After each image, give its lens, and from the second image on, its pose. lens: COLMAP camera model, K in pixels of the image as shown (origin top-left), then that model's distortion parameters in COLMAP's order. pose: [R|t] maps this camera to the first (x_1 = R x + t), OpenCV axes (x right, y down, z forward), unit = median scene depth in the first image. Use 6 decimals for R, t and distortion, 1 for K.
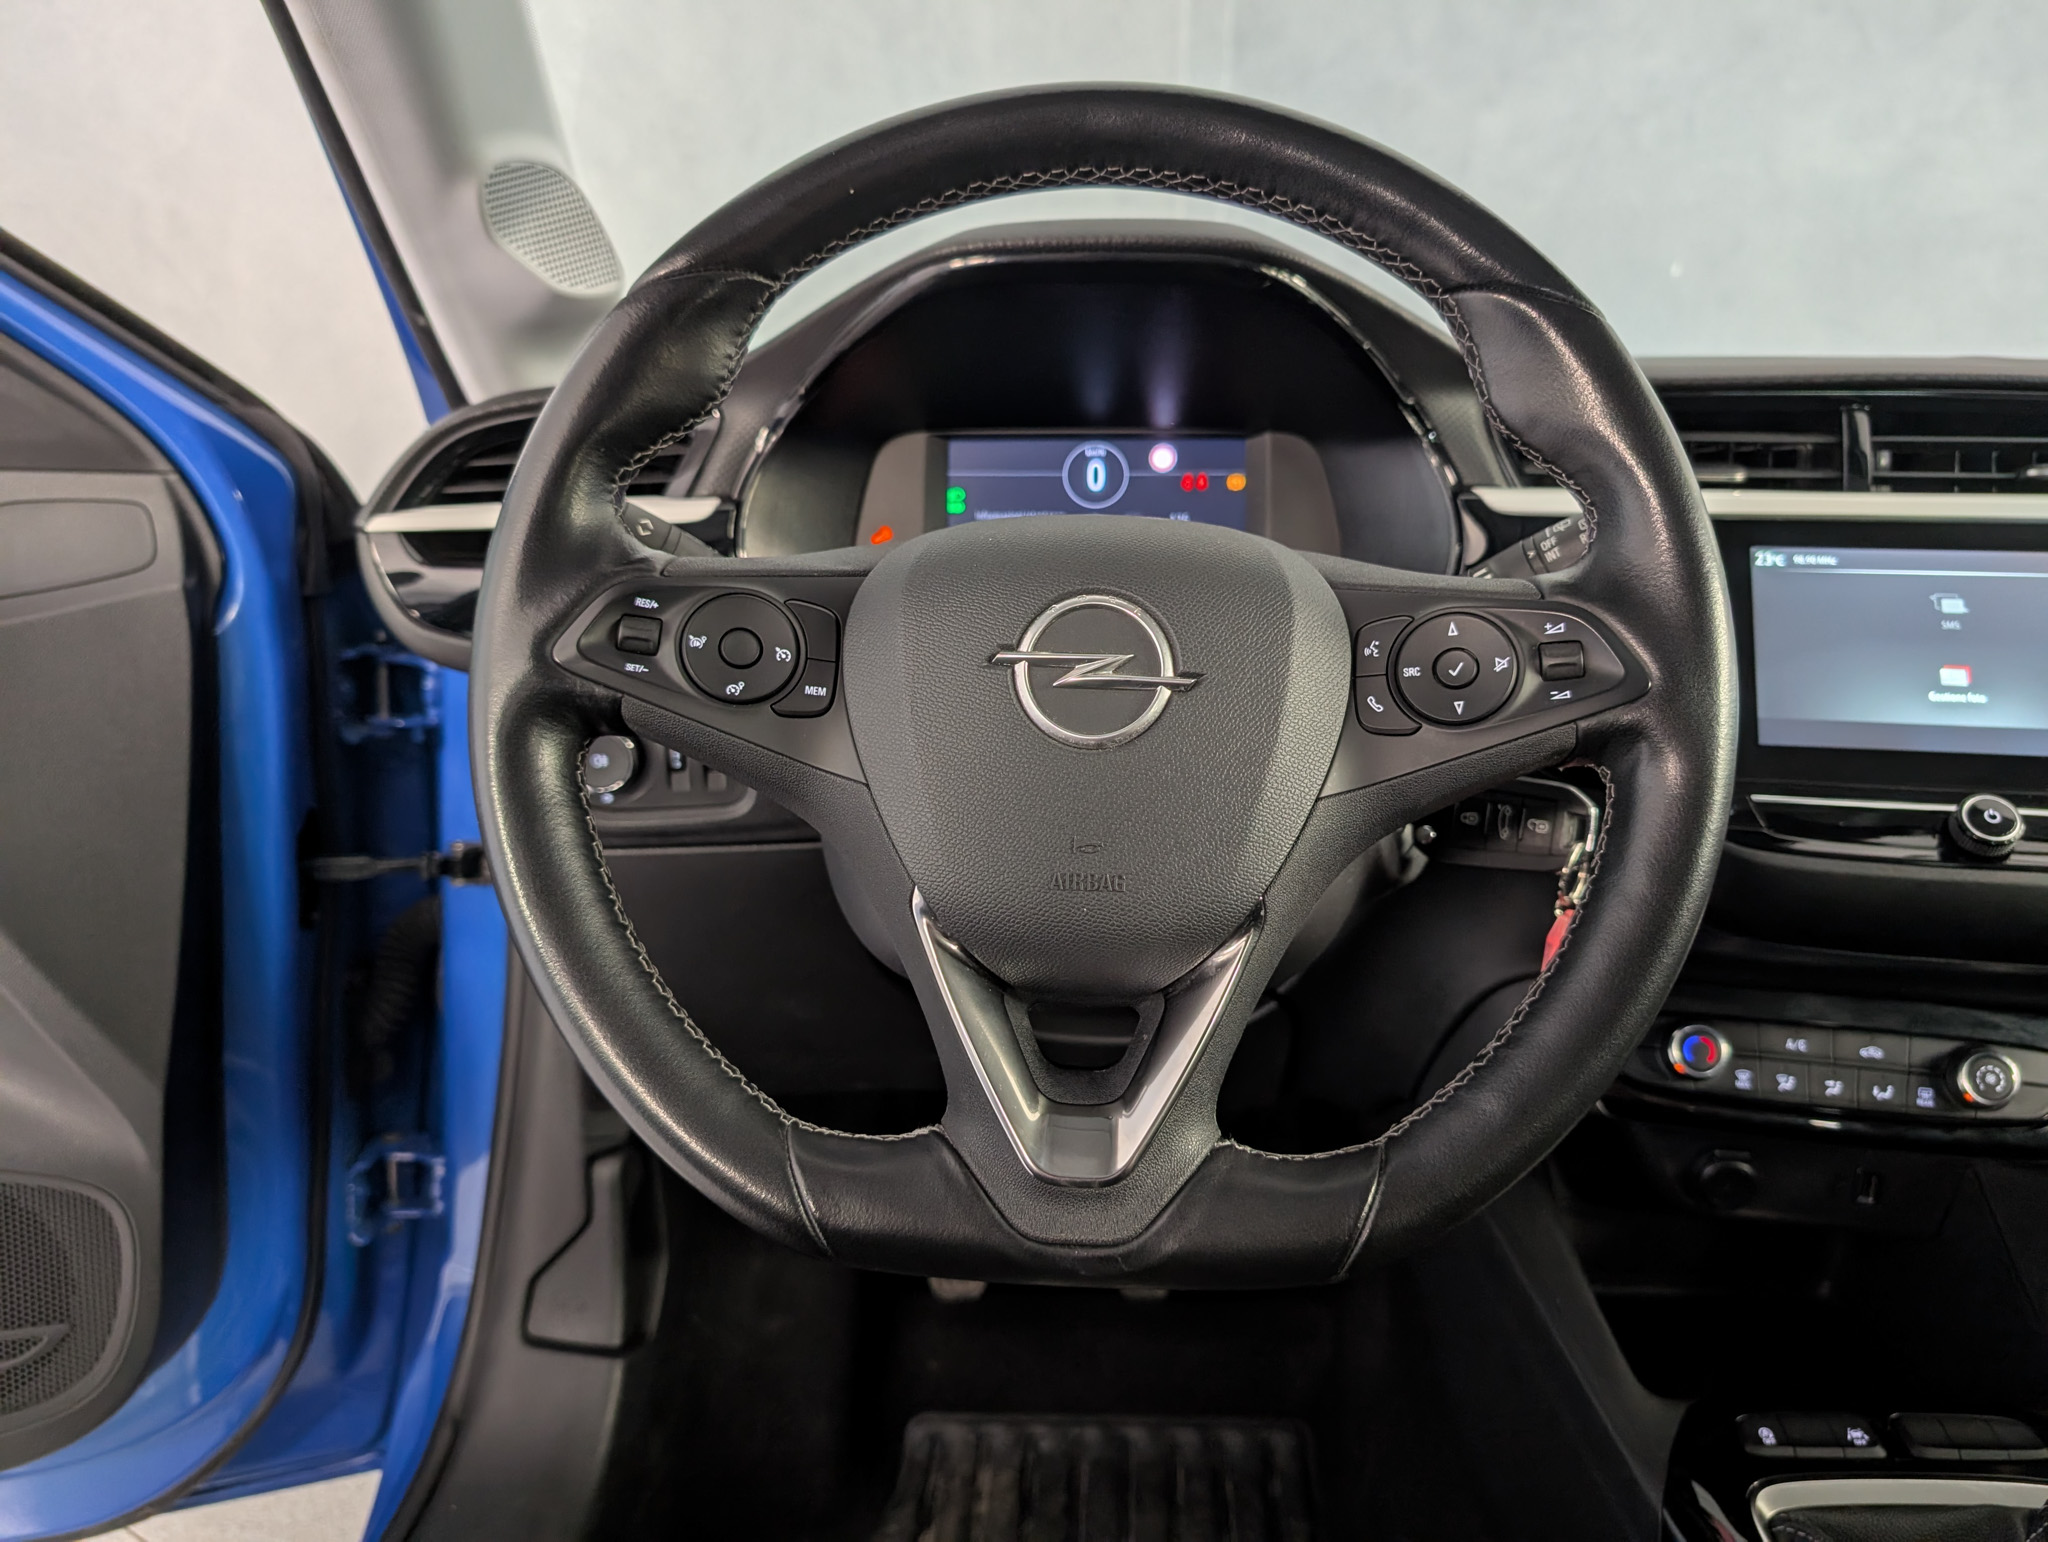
lens RADIAL K [[1458.7, 0, 1037.7], [0, 1458.7, 770.5], [0, 0, 1]] dist [-0.005807, -0.001096]
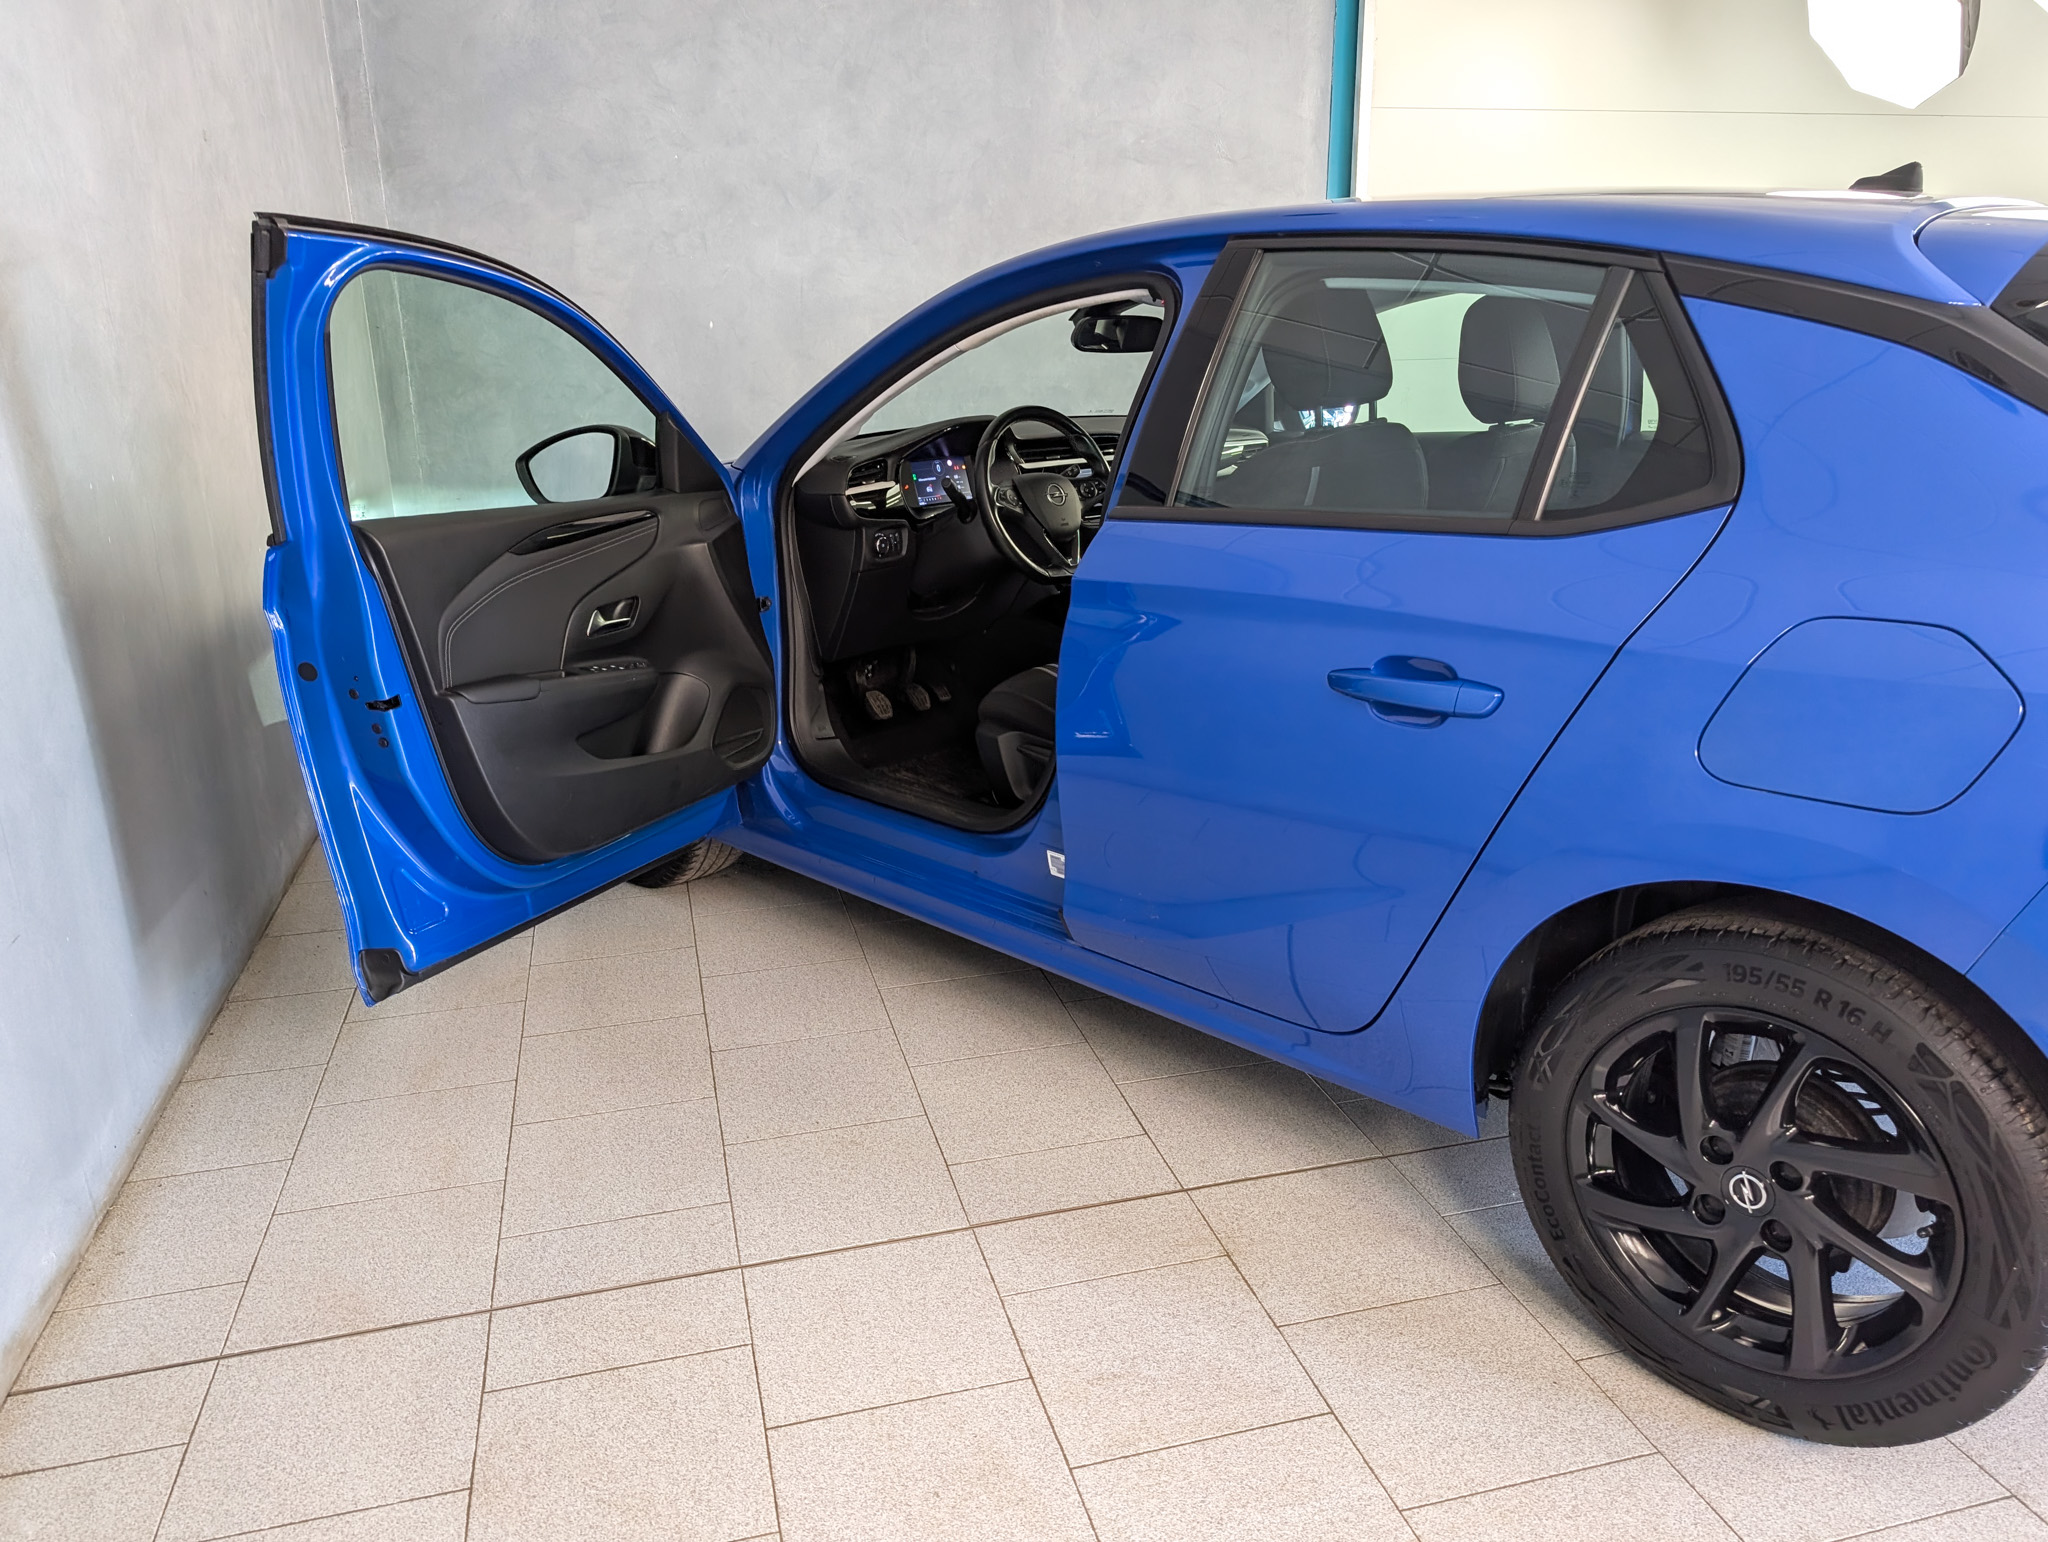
lens RADIAL K [[1452.3, 0, 1003.1], [0, 1452.3, 777.1], [0, 0, 1]] dist [0.001616, -0.002245]
pose [[0.701195, -0.227874, 0.675573, -3.270063], [0.206217, 0.971869, 0.113777, 0.258760], [-0.682496, 0.059535, 0.728461, -2.426446]]
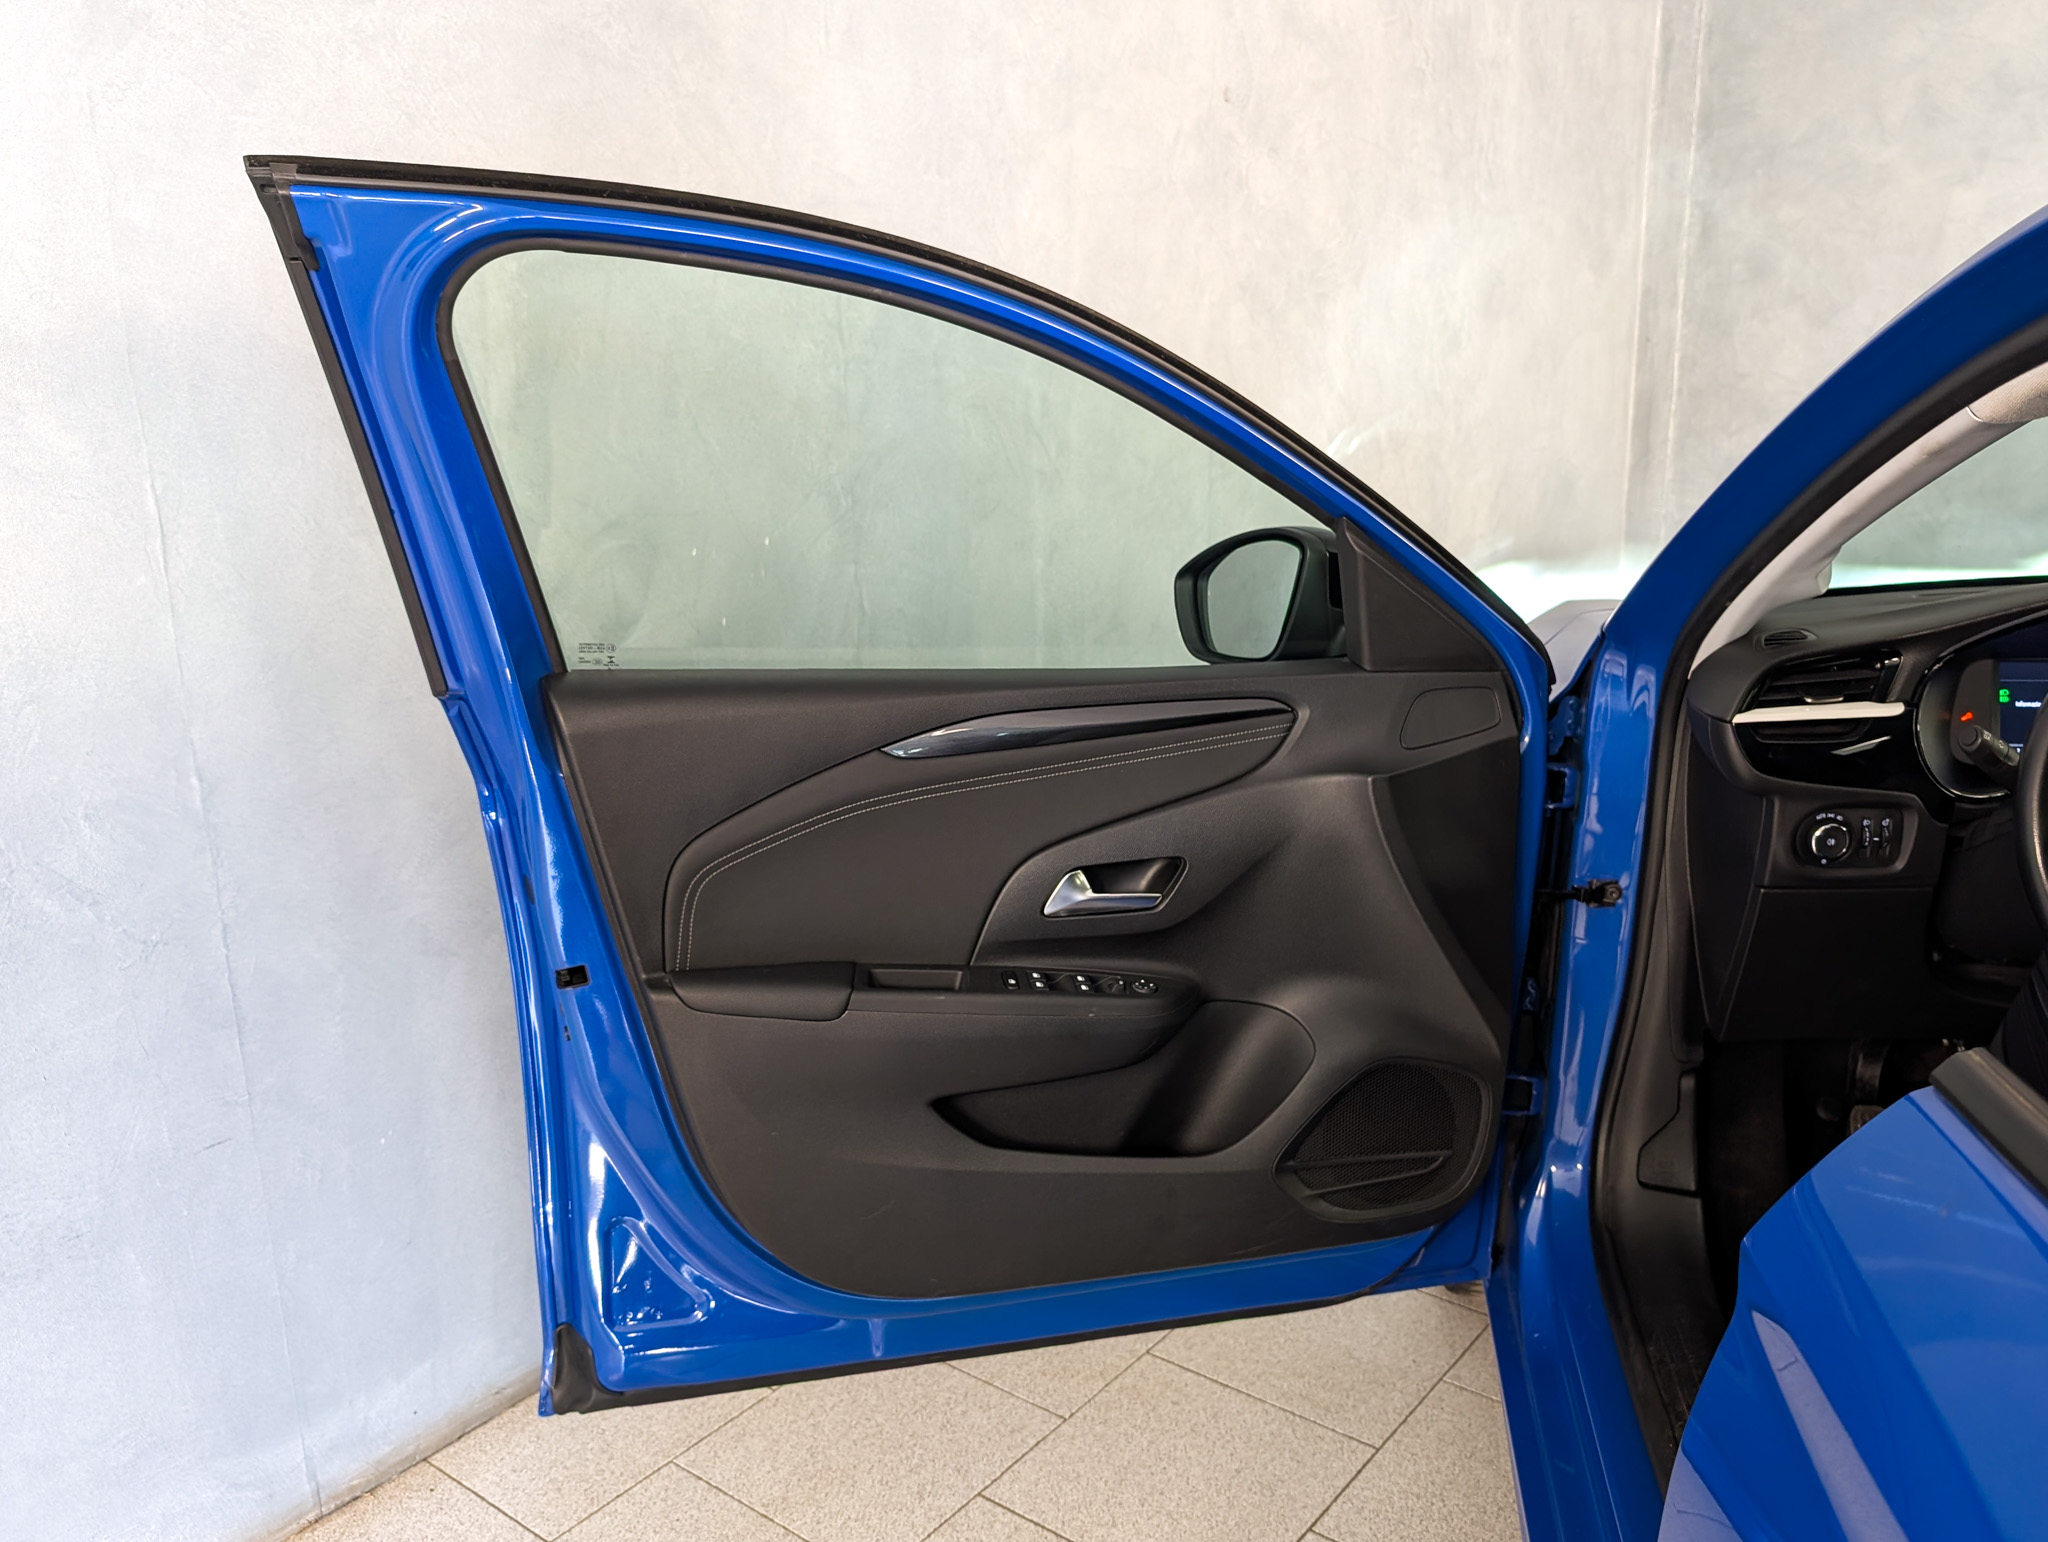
lens RADIAL K [[1605.3, 0, 1126.5], [0, 1605.3, 777.0], [0, 0, 1]] dist [0.005218, 0.001817]
pose [[0.996280, 0.007467, -0.085850, -1.097905], [-0.008118, 0.999941, -0.007238, -0.069412], [0.085791, 0.007908, 0.996282, -1.210875]]
